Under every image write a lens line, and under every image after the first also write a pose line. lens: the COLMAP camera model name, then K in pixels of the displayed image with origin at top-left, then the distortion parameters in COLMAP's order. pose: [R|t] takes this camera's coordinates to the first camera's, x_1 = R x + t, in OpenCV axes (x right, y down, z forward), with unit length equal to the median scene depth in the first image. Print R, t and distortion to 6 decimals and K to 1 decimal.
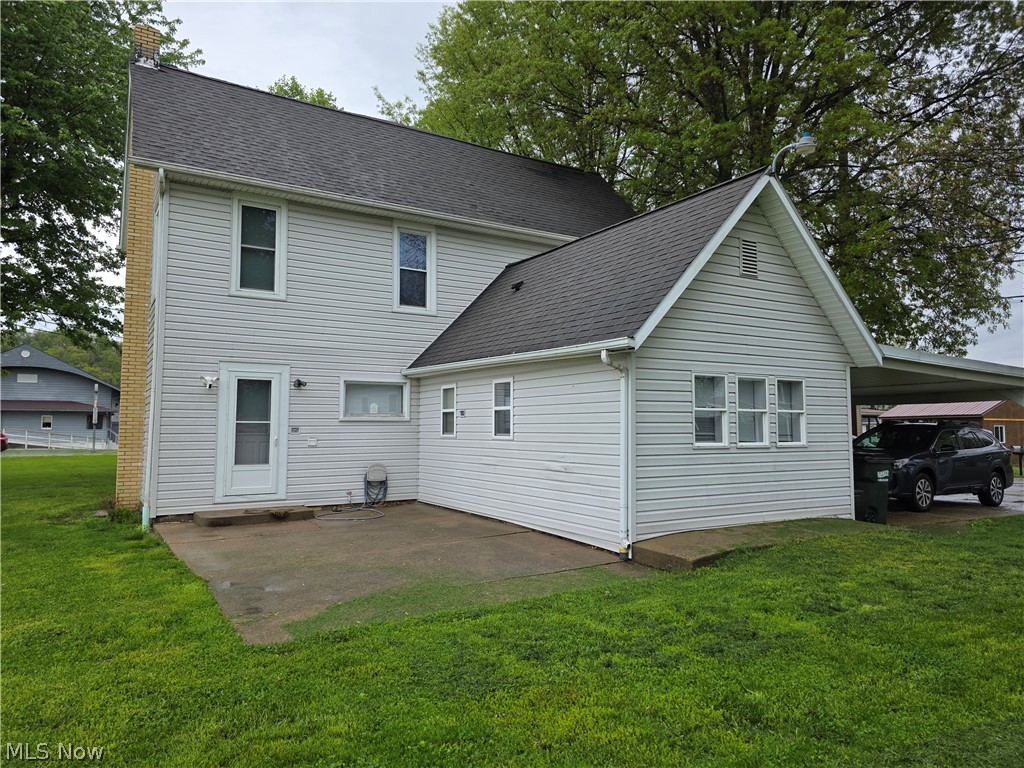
lens RADIAL K [[687.3, 0, 512.0], [0, 687.3, 384.0], [0, 0, 1]] dist [0.031075, -0.000238]
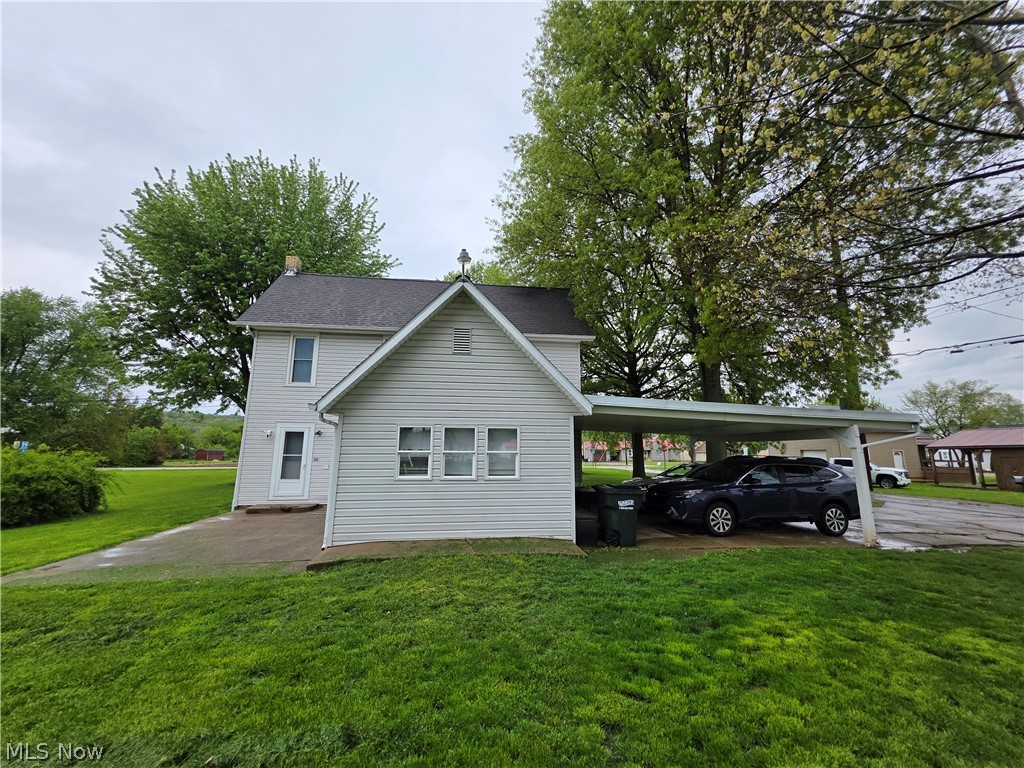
lens RADIAL K [[410.1, 0, 509.4], [0, 410.1, 381.6], [0, 0, 1]] dist [-0.000684, -0.000090]
pose [[0.917797, -0.063940, -0.391868, 0.625941], [0.022398, 0.993714, -0.109683, -0.006574], [0.396418, 0.091890, 0.913460, 0.242350]]
